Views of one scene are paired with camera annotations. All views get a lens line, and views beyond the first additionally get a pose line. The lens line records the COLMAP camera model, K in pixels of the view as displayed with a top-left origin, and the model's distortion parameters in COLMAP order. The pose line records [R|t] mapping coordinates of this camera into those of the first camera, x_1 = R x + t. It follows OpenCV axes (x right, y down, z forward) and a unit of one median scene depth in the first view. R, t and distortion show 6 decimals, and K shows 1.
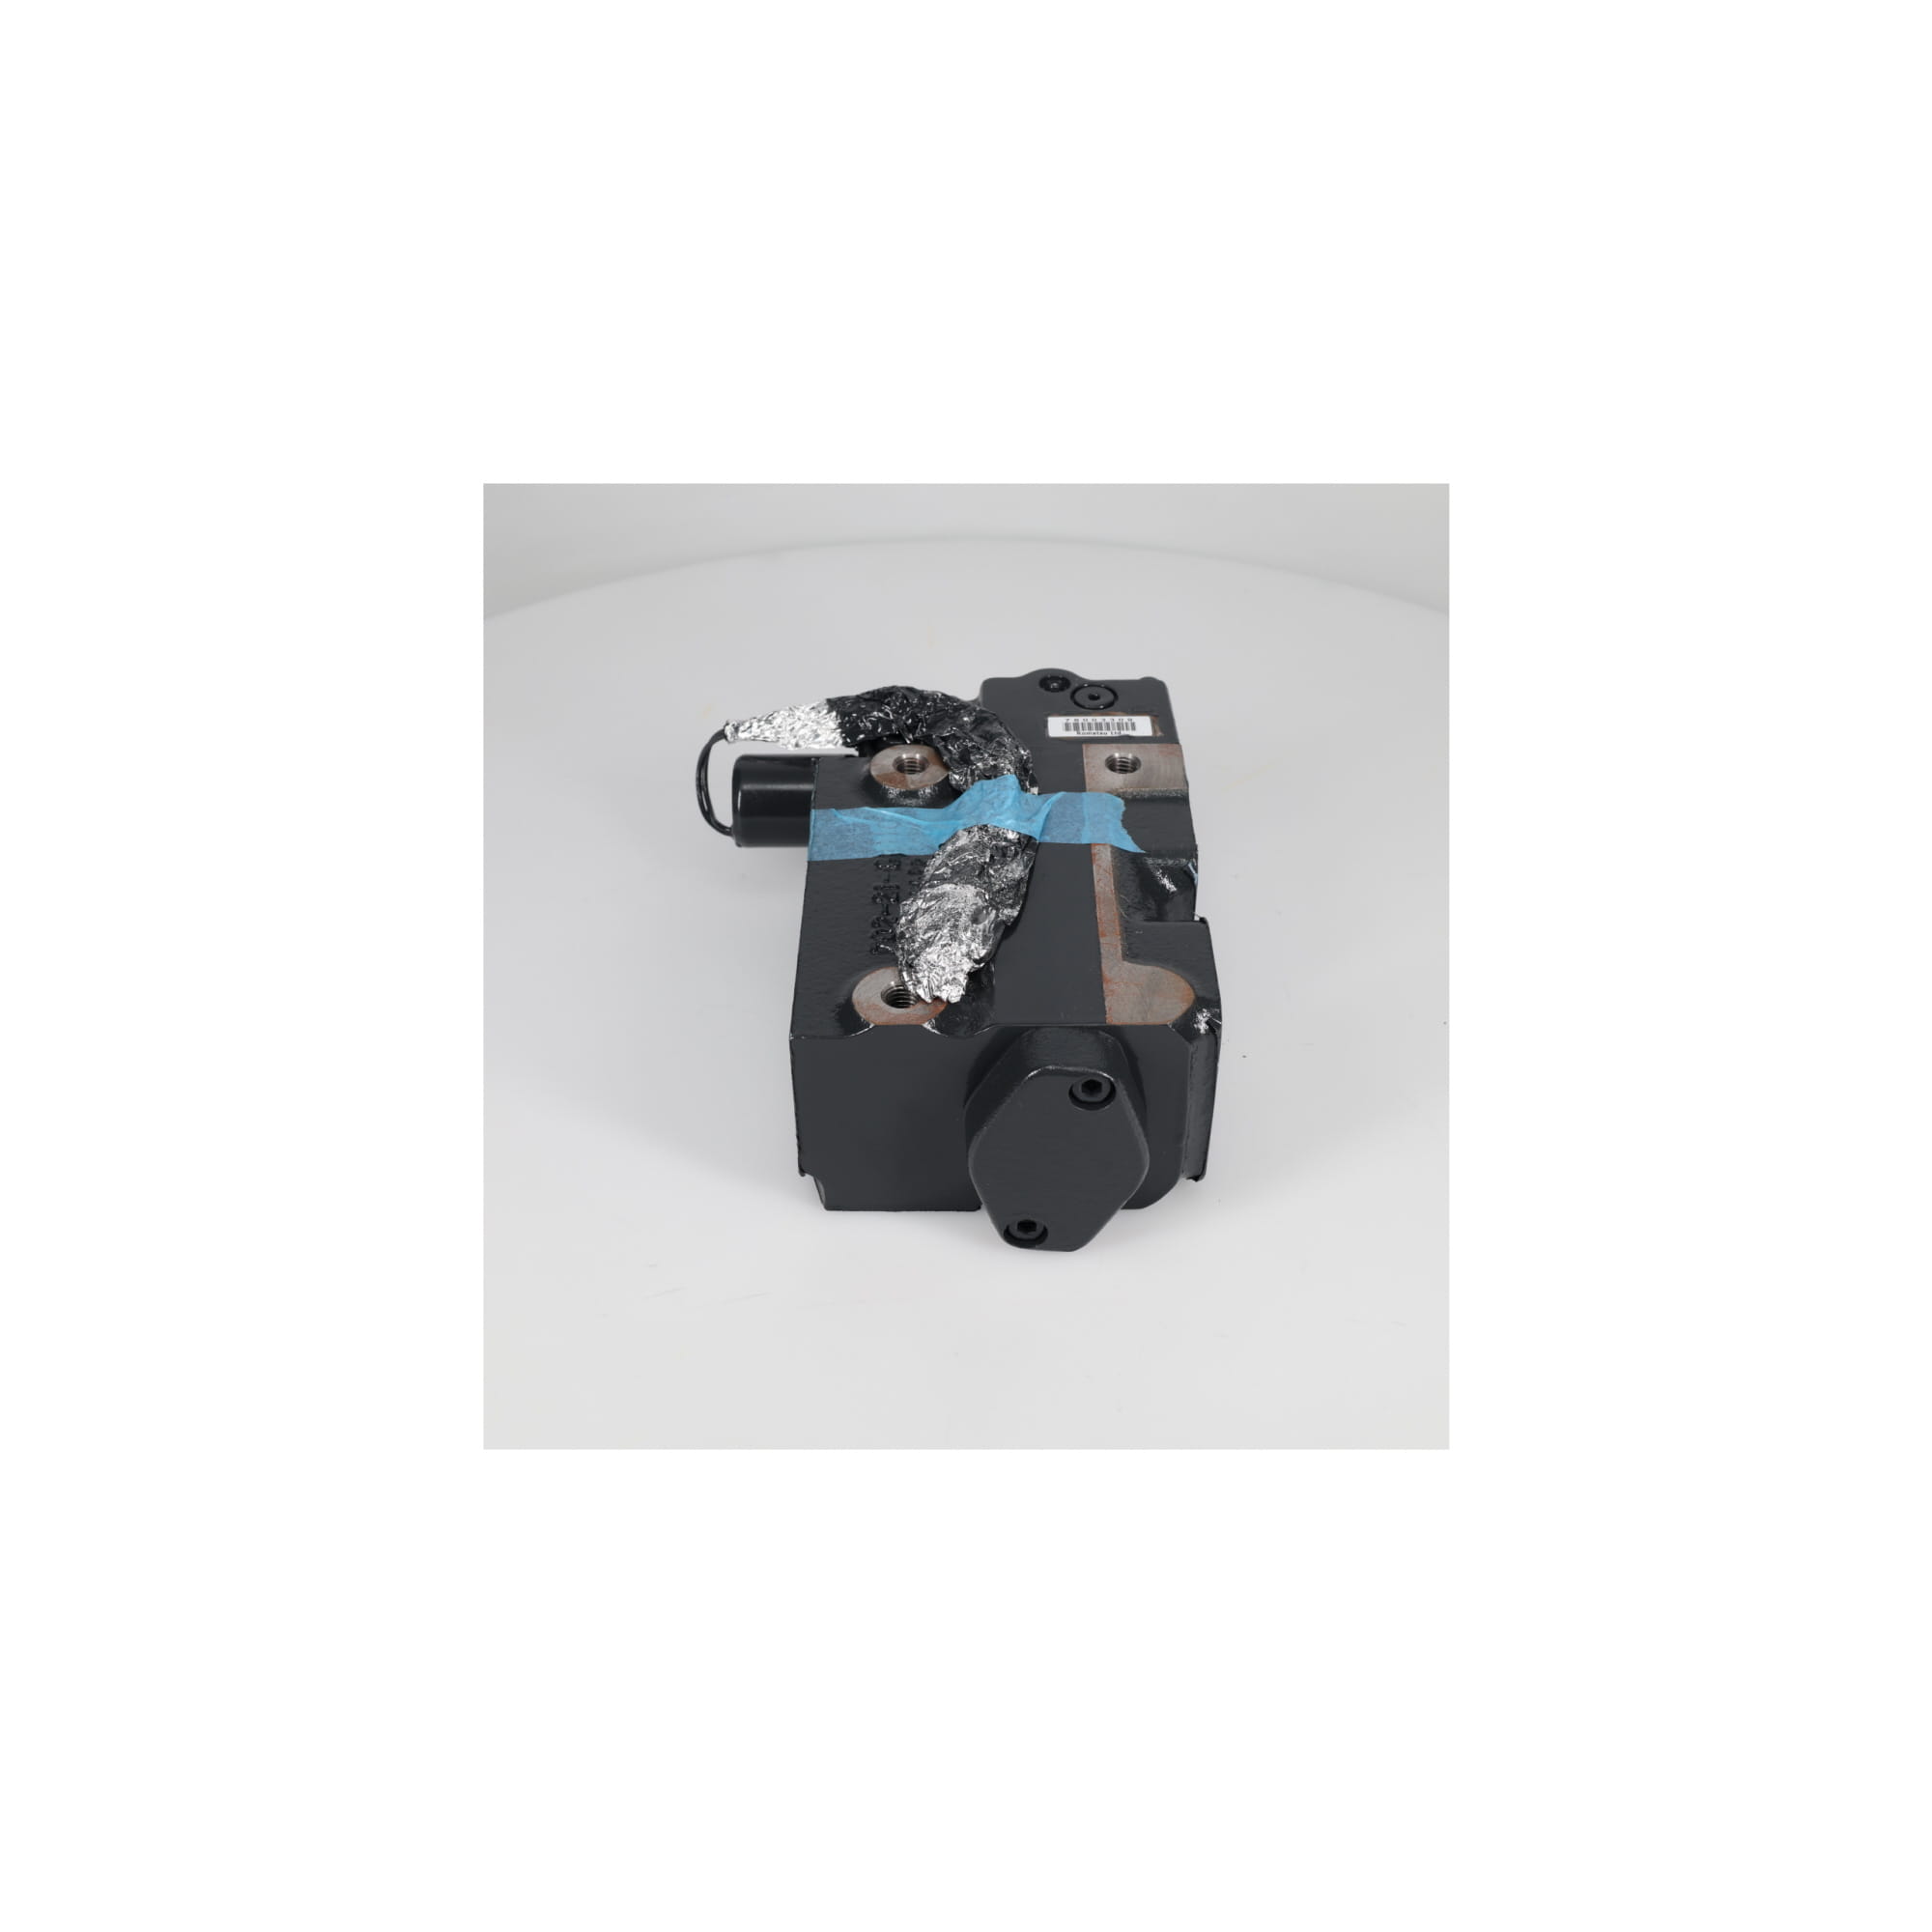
lens RADIAL K [[1862.0, 0, 966.0], [0, 1862.0, 966.0], [0, 0, 1]] dist [-0.002905, -0.000490]
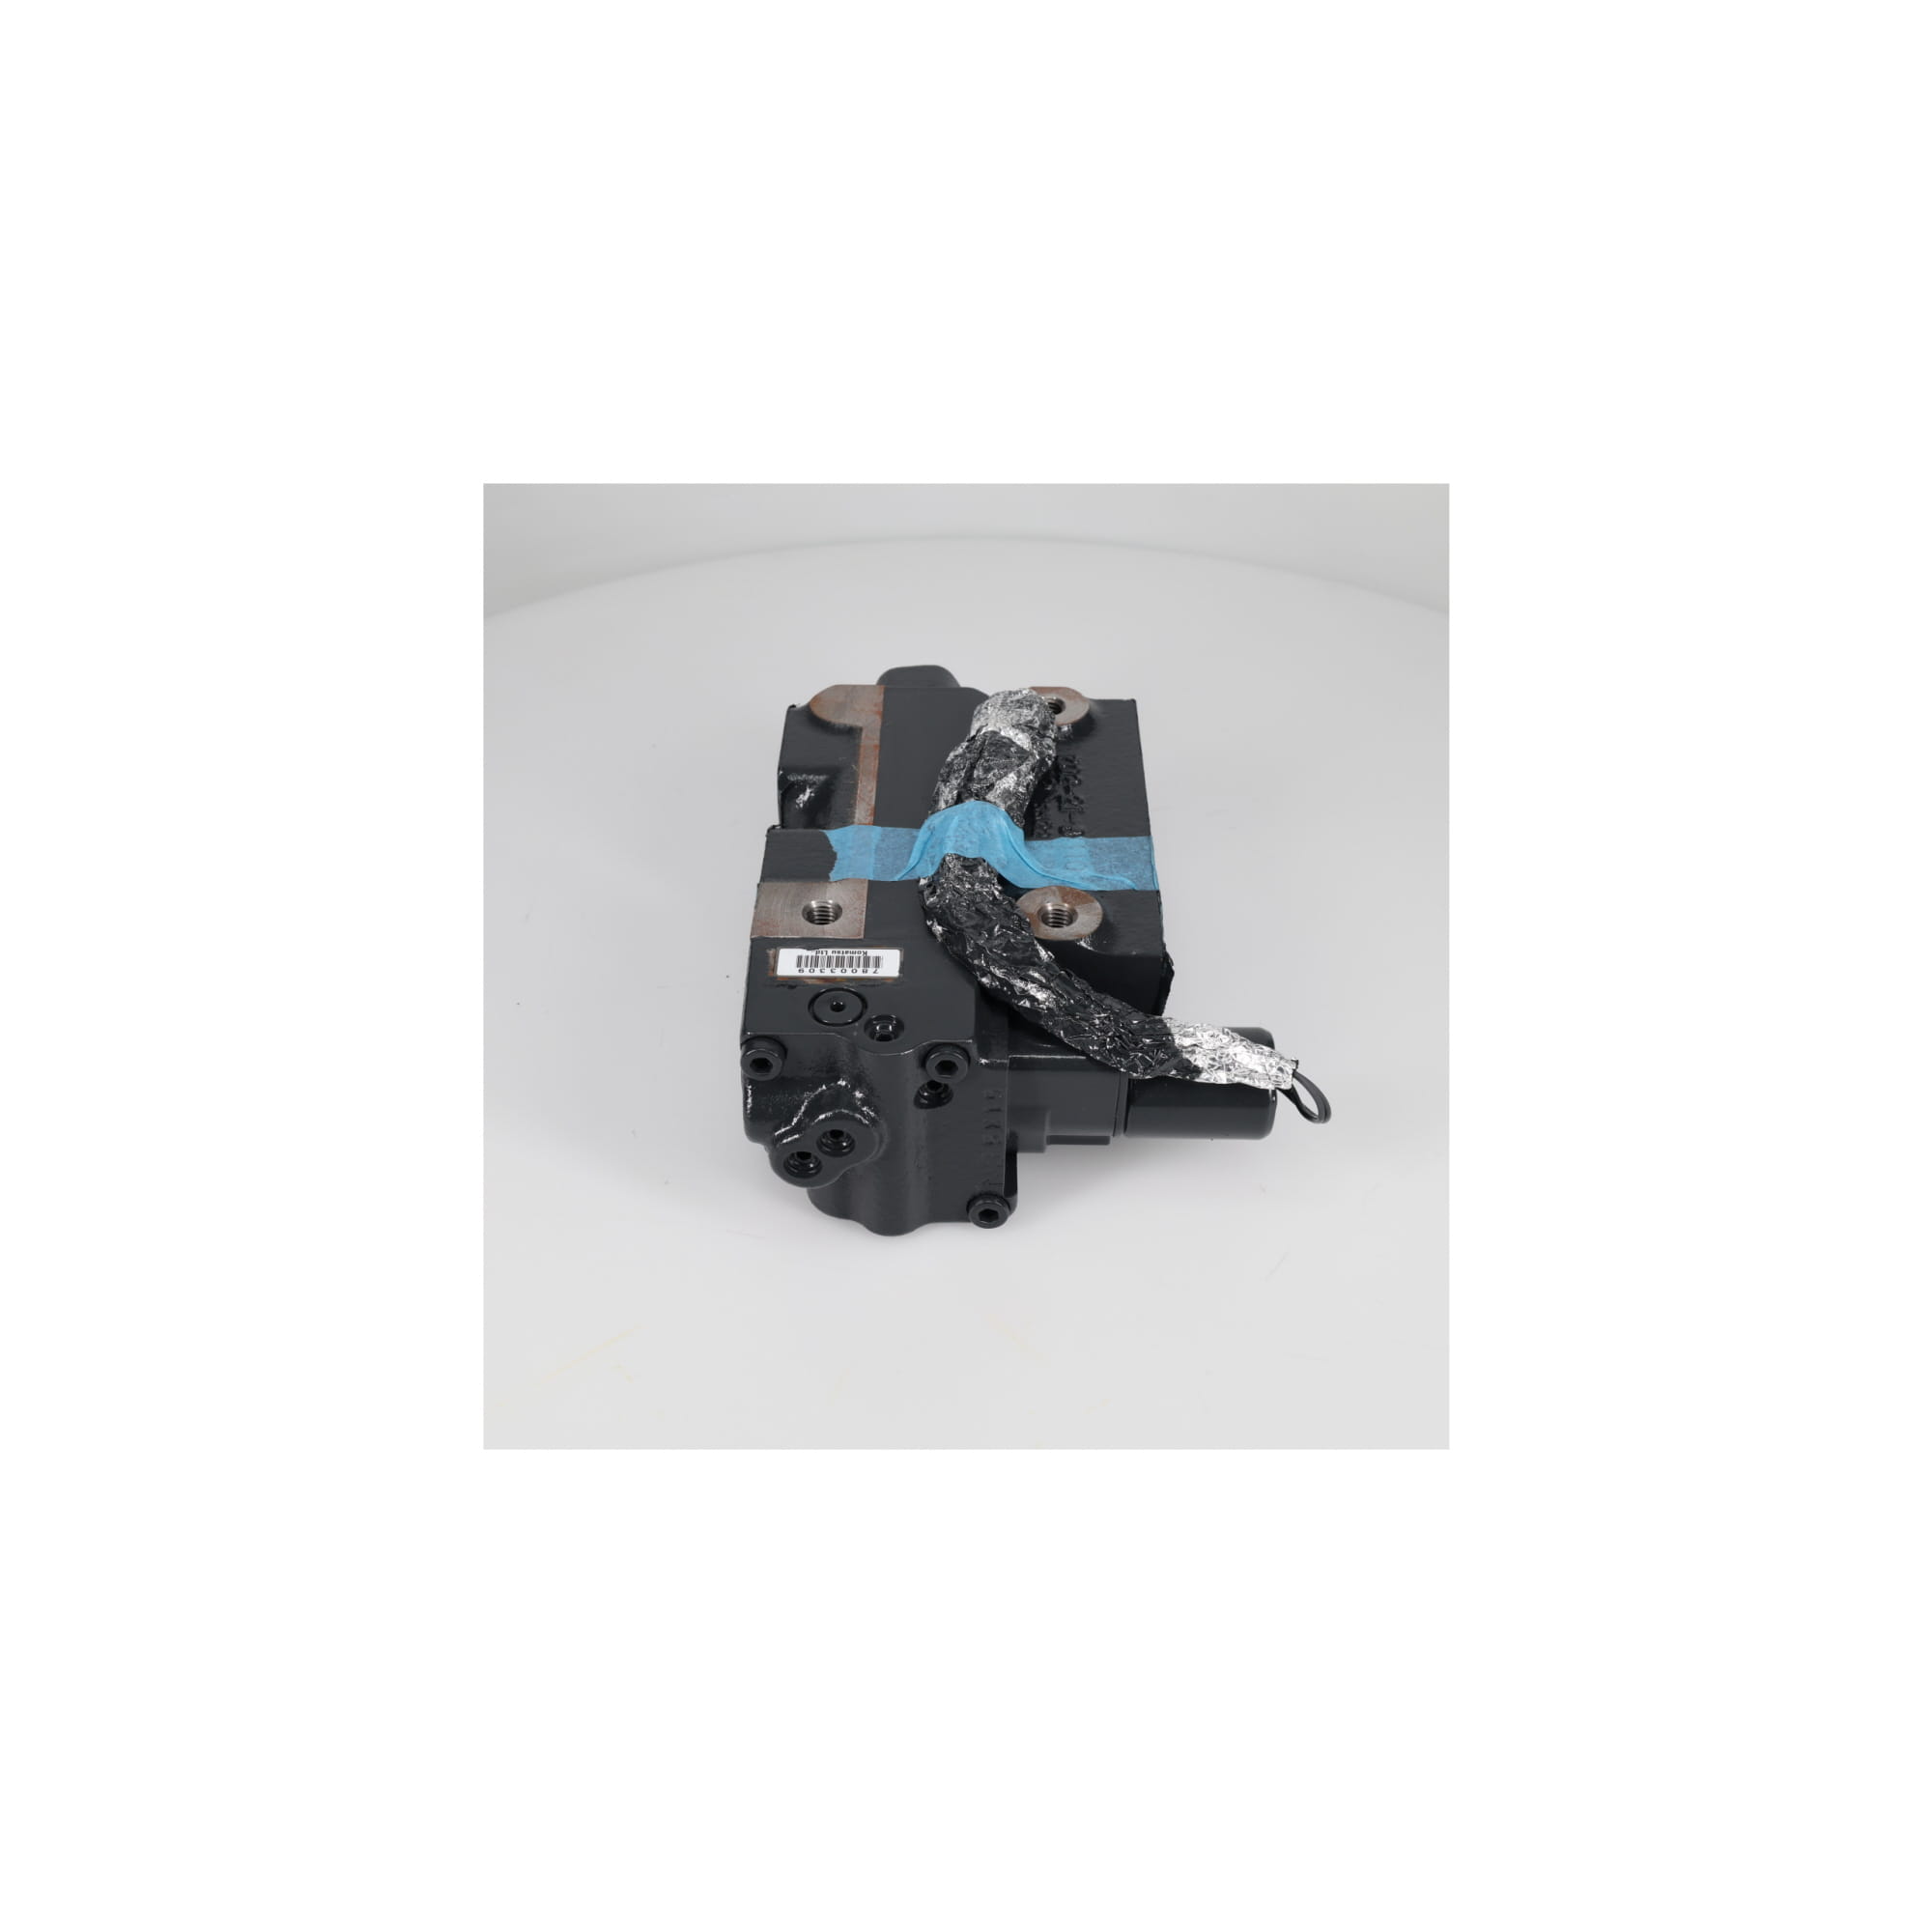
lens RADIAL K [[1862.0, 0, 966.0], [0, 1862.0, 966.0], [0, 0, 1]] dist [-0.002905, -0.000490]
pose [[-0.999924, -0.000324, 0.012347, 0.003530], [0.012082, 0.182066, 0.983212, -1.003182], [-0.002567, 0.983286, -0.182048, 1.205354]]
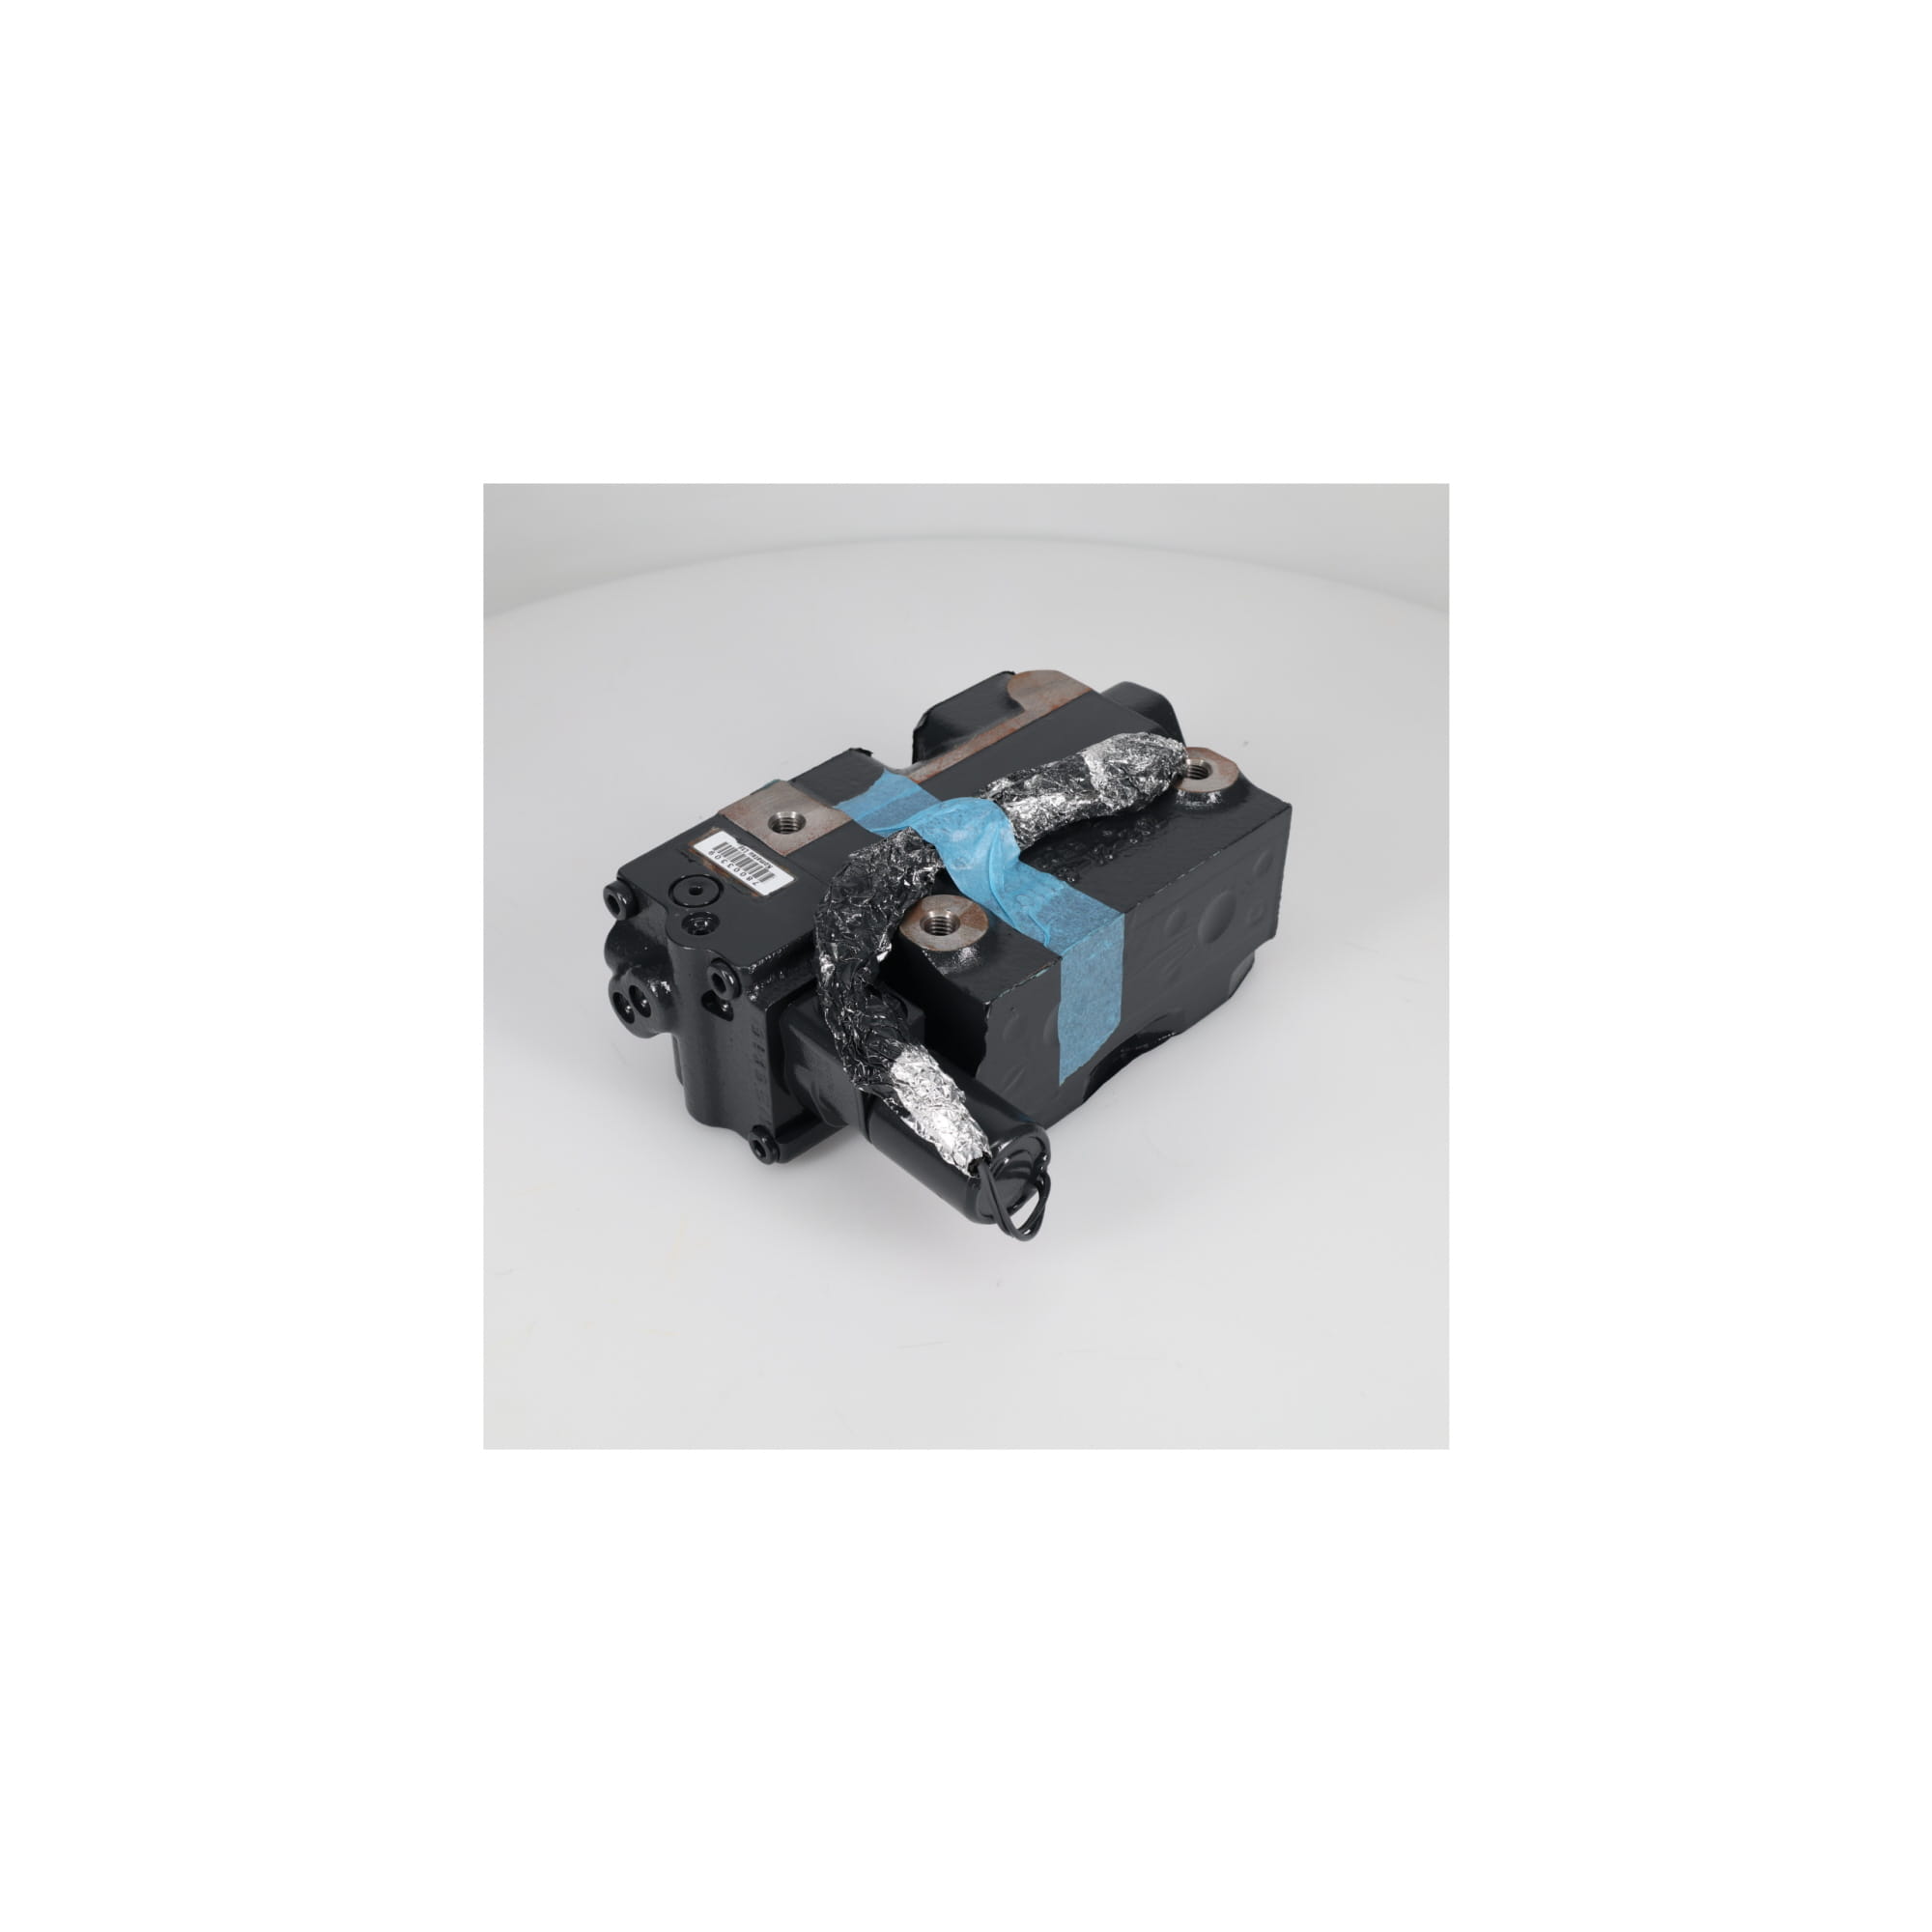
lens RADIAL K [[1862.0, 0, 966.0], [0, 1862.0, 966.0], [0, 0, 1]] dist [-0.002905, -0.000490]
pose [[-0.701842, -0.460953, 0.543084, -0.543339], [0.450376, 0.303531, 0.839661, -0.862523], [-0.551887, 0.833901, -0.005429, 1.029320]]
